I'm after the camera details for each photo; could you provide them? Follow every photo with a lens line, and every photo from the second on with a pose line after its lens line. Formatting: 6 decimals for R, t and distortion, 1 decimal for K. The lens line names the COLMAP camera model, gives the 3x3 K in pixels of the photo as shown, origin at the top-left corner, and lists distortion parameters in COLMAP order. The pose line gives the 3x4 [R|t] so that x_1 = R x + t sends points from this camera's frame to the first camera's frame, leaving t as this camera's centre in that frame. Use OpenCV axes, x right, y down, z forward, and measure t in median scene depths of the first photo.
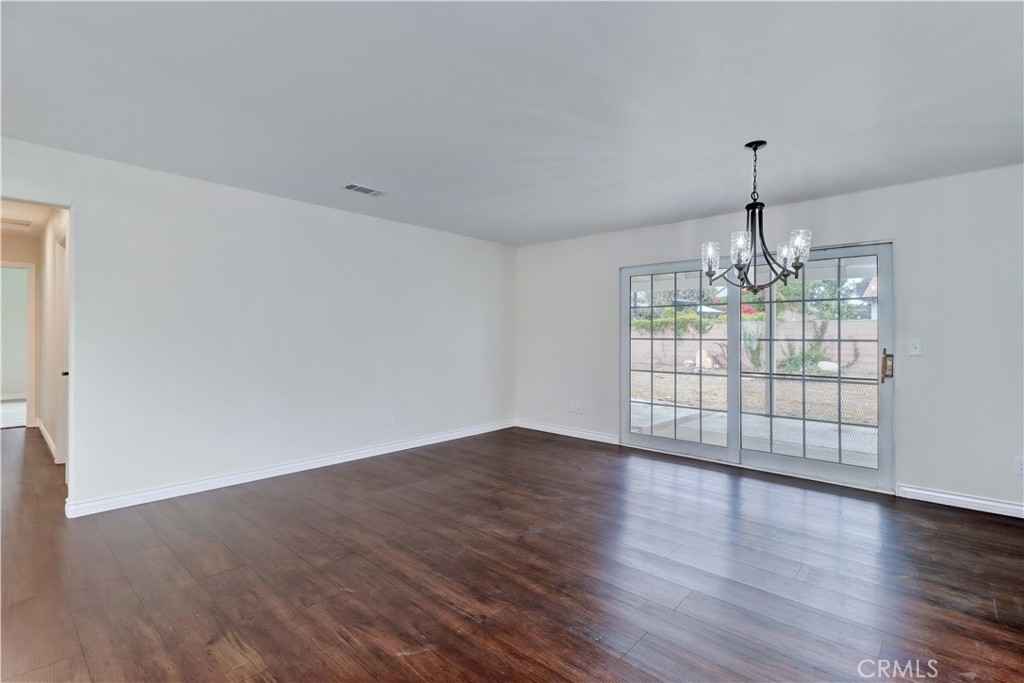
lens RADIAL K [[500.9, 0, 512.0], [0, 500.9, 341.5], [0, 0, 1]] dist [0.001232, -0.000107]
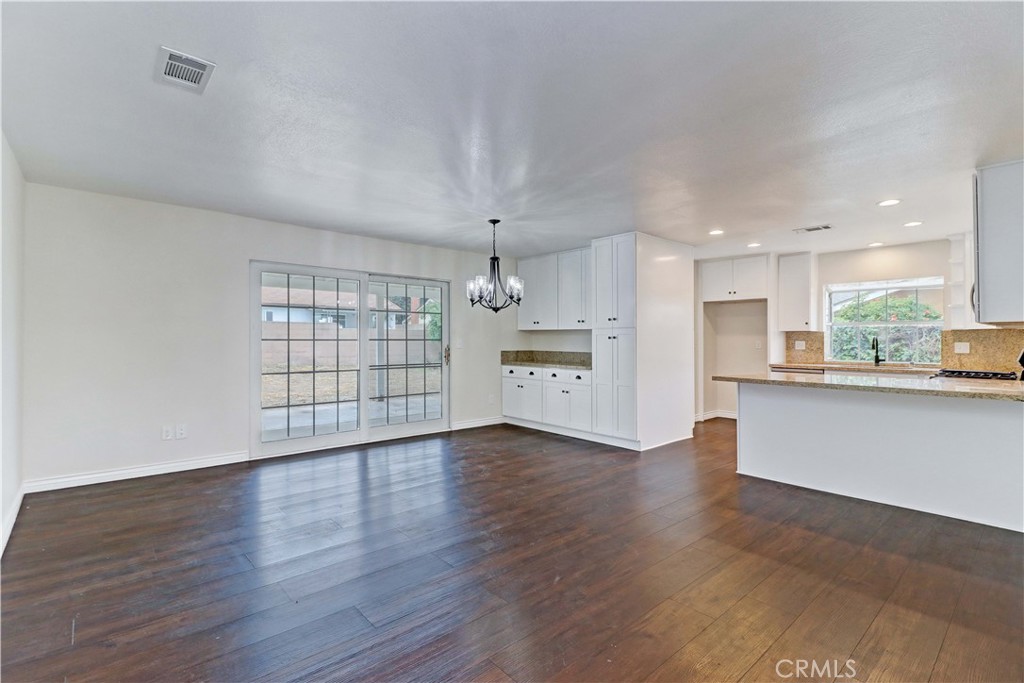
lens RADIAL K [[479.2, 0, 541.9], [0, 479.2, 338.4], [0, 0, 1]] dist [0.000187, -0.000135]
pose [[0.043694, -0.007133, 0.999020, -0.846239], [0.001250, 0.999974, 0.007085, -0.017159], [-0.999044, 0.000939, 0.043701, 0.619569]]
